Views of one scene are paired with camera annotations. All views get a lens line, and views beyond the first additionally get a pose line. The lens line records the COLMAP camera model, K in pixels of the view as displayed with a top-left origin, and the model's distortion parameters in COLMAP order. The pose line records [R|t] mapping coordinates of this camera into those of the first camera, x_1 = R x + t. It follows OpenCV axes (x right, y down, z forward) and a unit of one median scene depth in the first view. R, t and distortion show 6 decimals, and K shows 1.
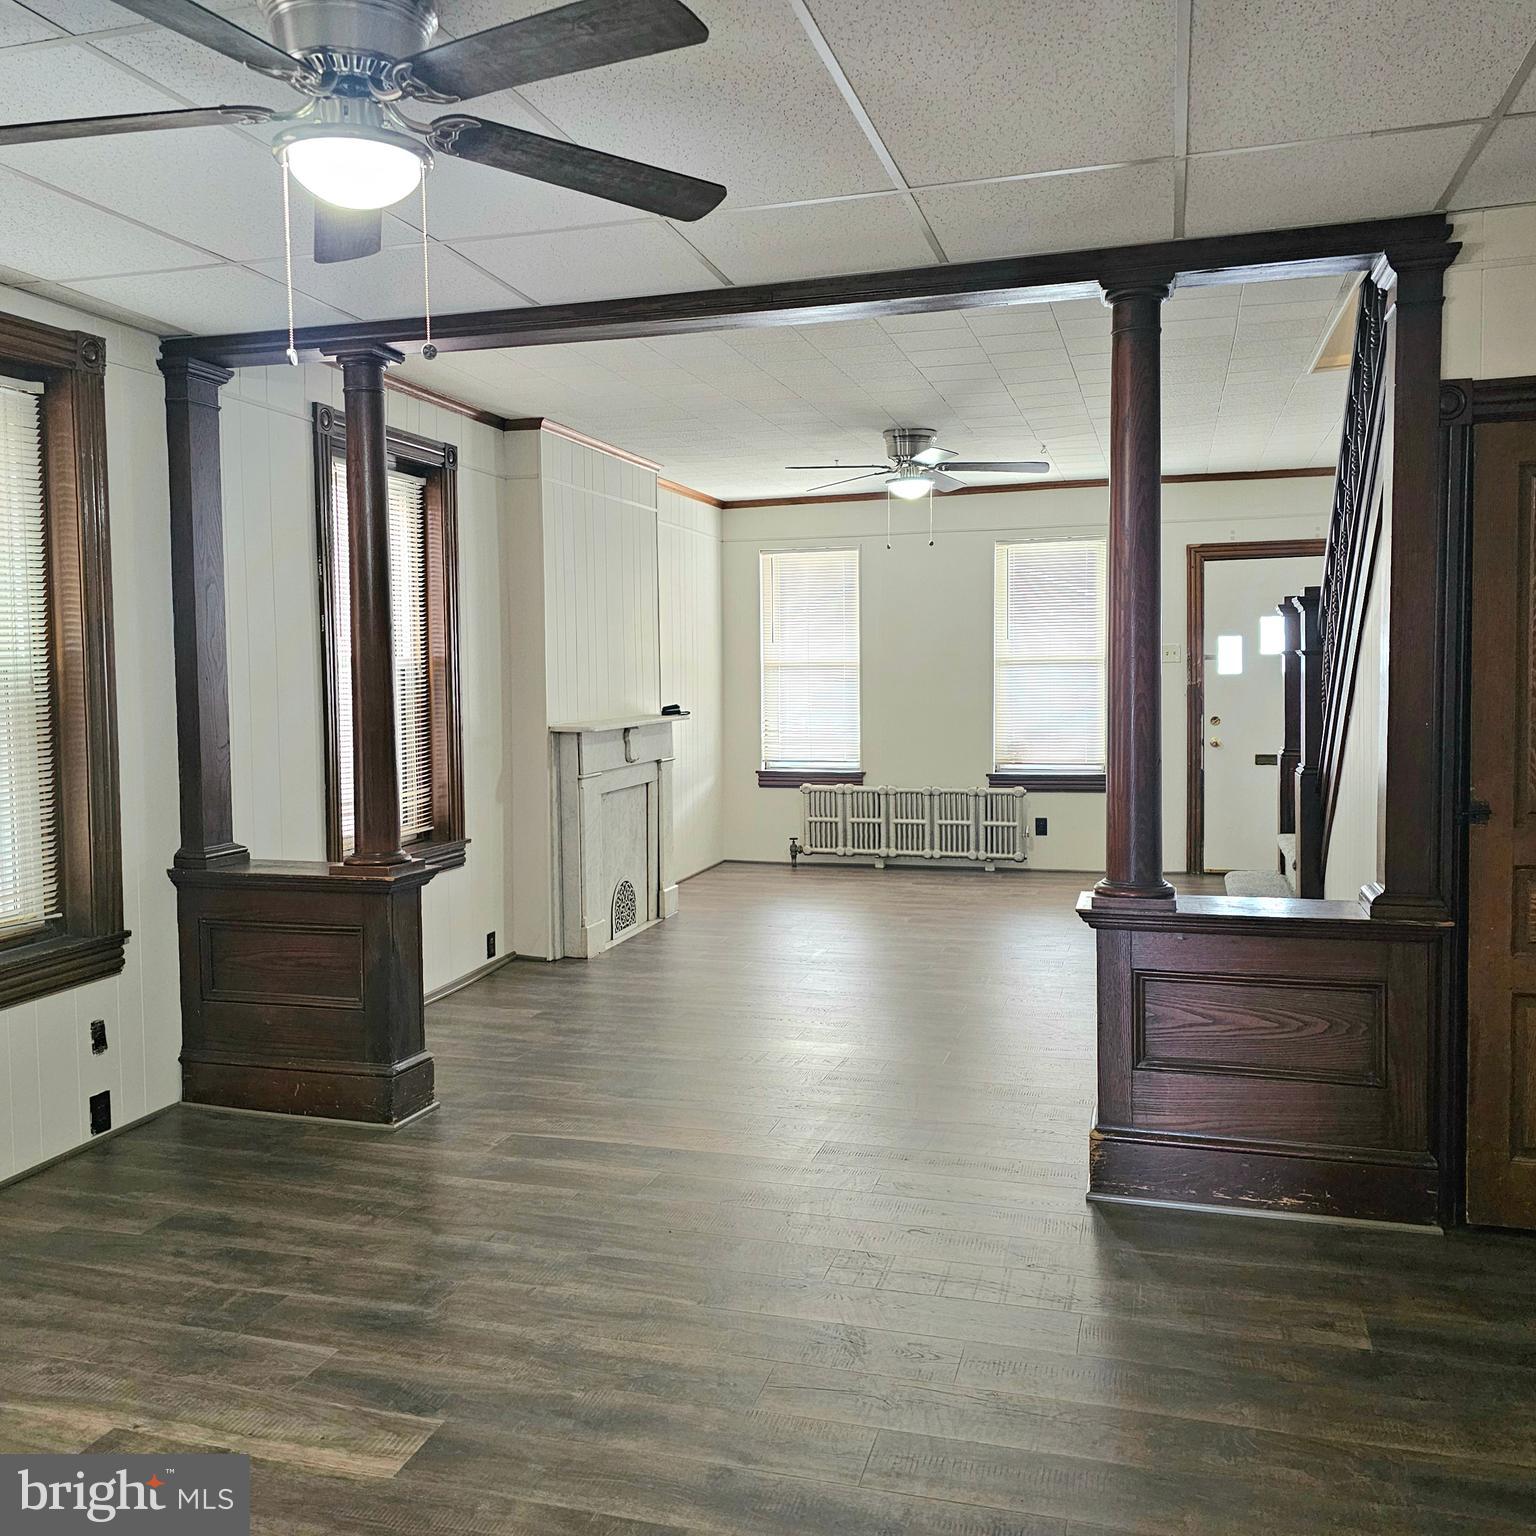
lens RADIAL K [[1469.2, 0, 740.6], [0, 1469.2, 775.4], [0, 0, 1]] dist [0.193465, -0.345834]
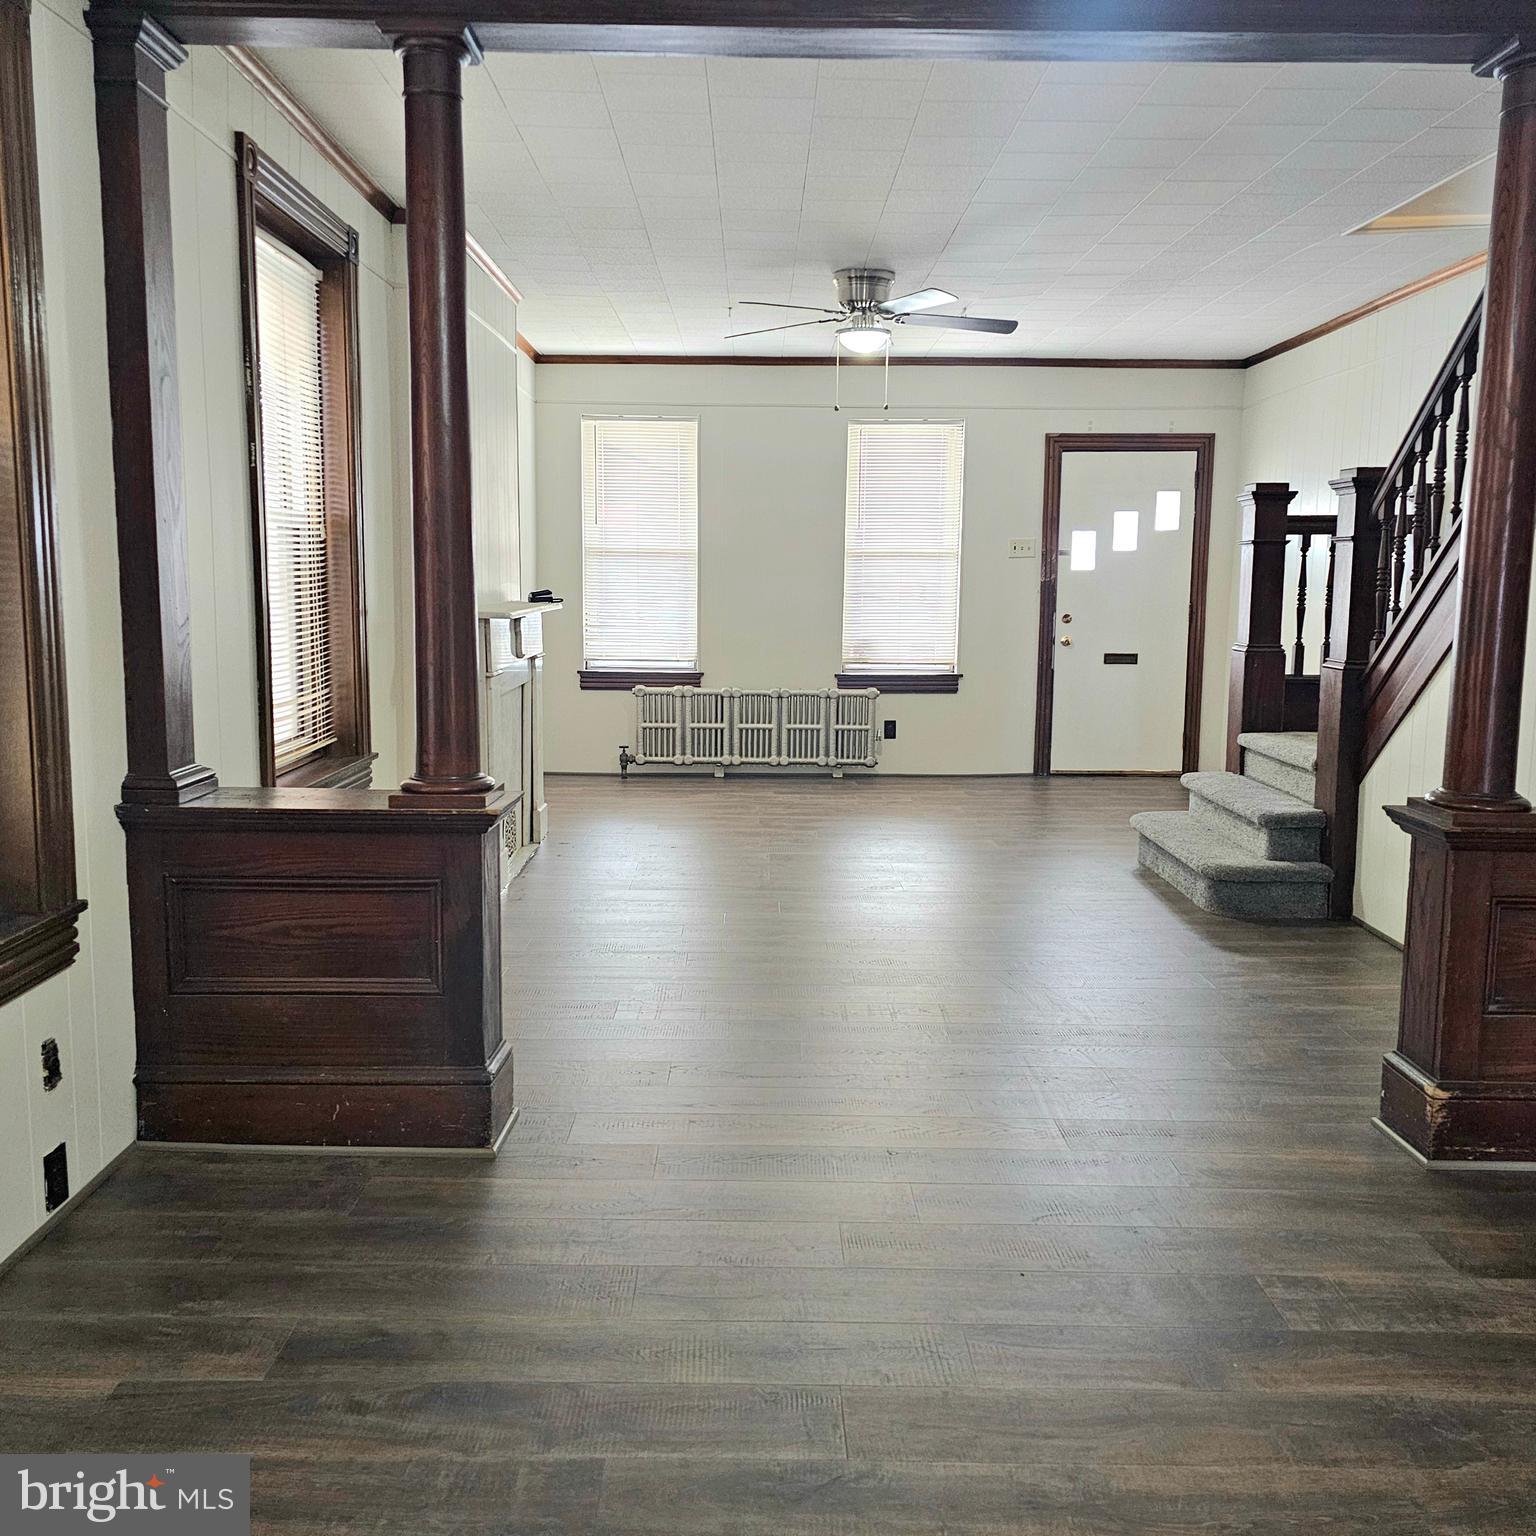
lens RADIAL K [[1440.5, 0, 768.0], [0, 1440.5, 768.0], [0, 0, 1]] dist [0.205997, -0.289474]
pose [[0.951212, -0.020260, 0.307873, -0.157956], [0.001722, 0.998175, 0.060366, 0.003110], [-0.308534, -0.056891, 0.949510, 0.143398]]
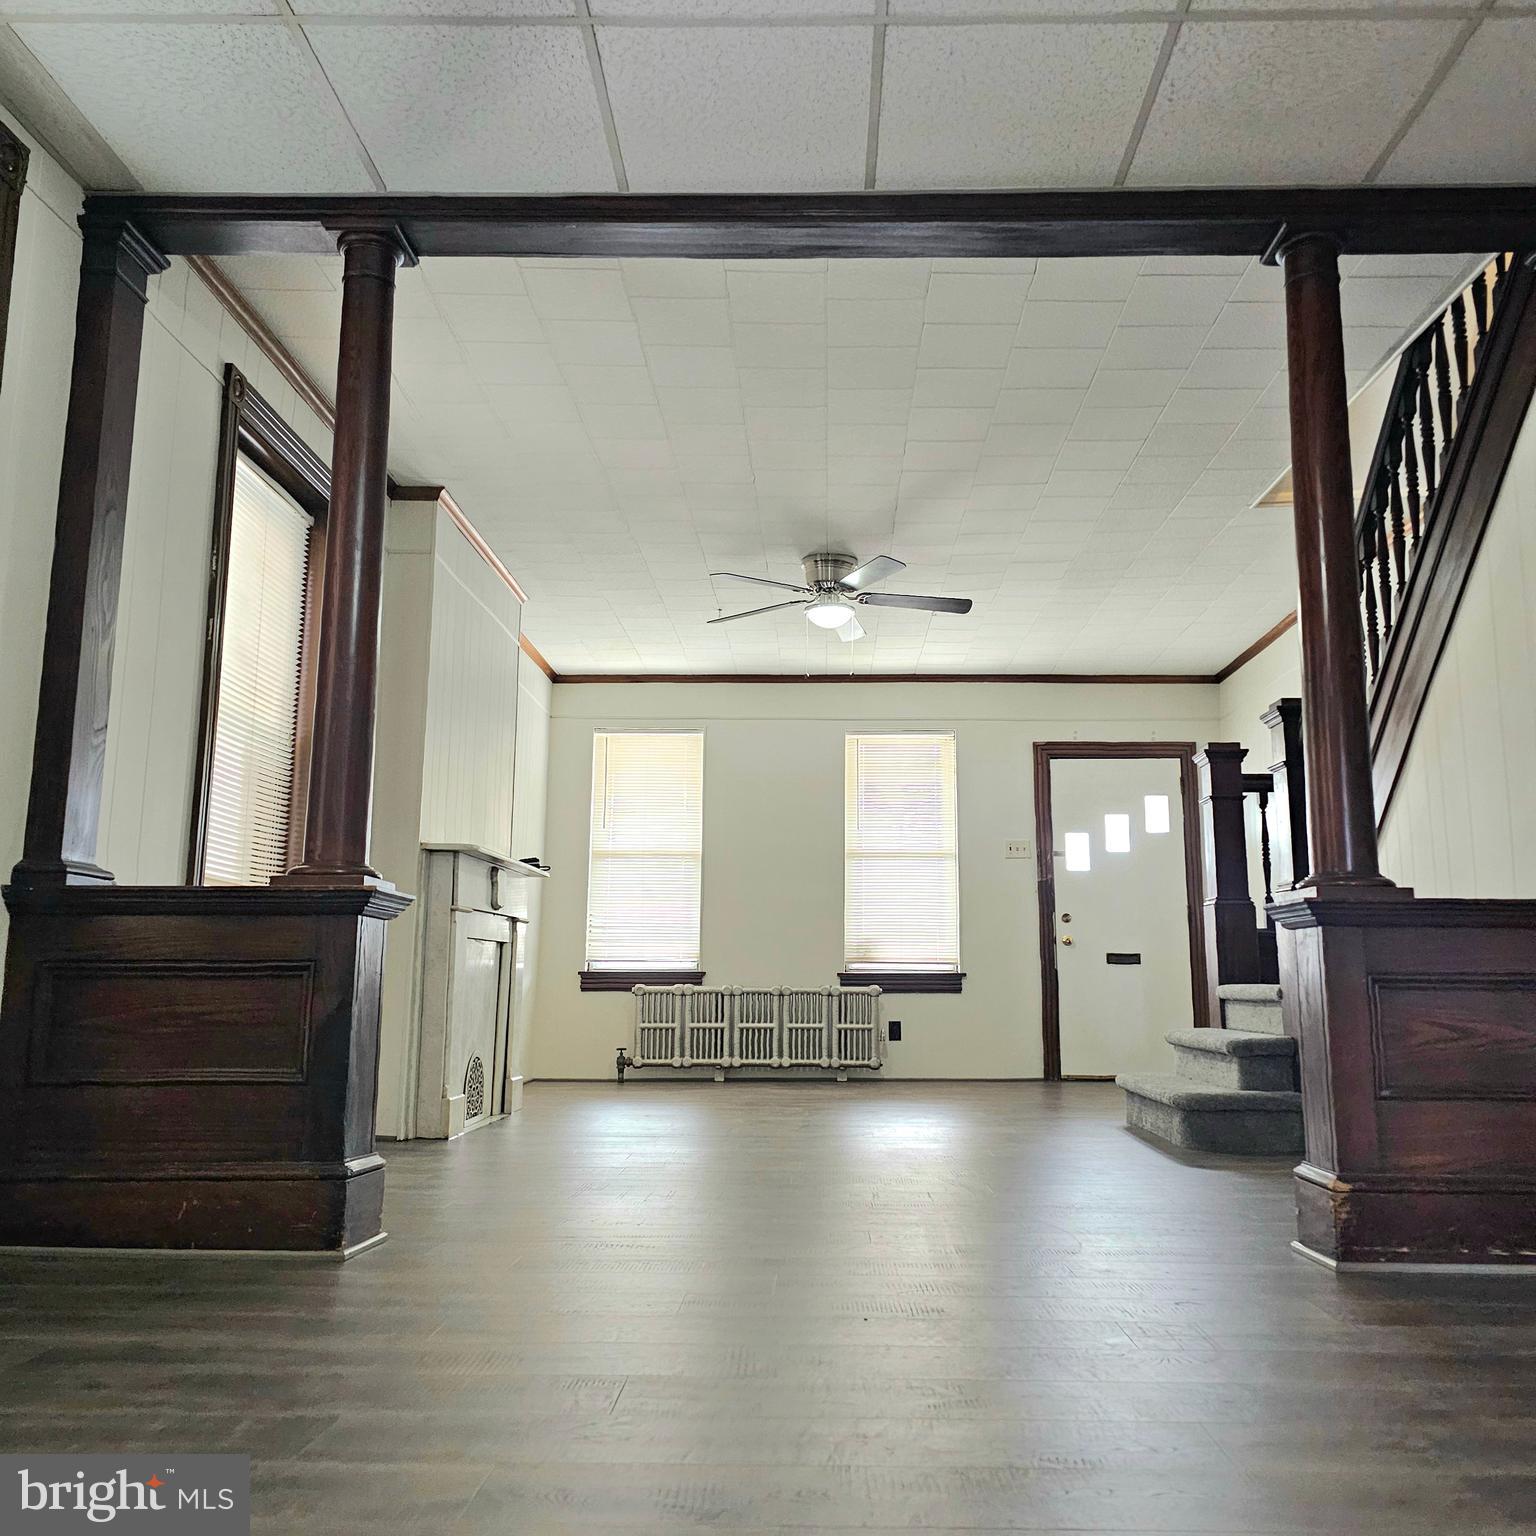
lens RADIAL K [[1448.3, 0, 818.6], [0, 1448.3, 769.5], [0, 0, 1]] dist [0.214942, -0.297859]
pose [[0.956826, 0.062754, 0.283805, -0.114117], [0.005520, 0.972316, -0.233606, 0.089048], [-0.290608, 0.225087, 0.929991, 0.123843]]
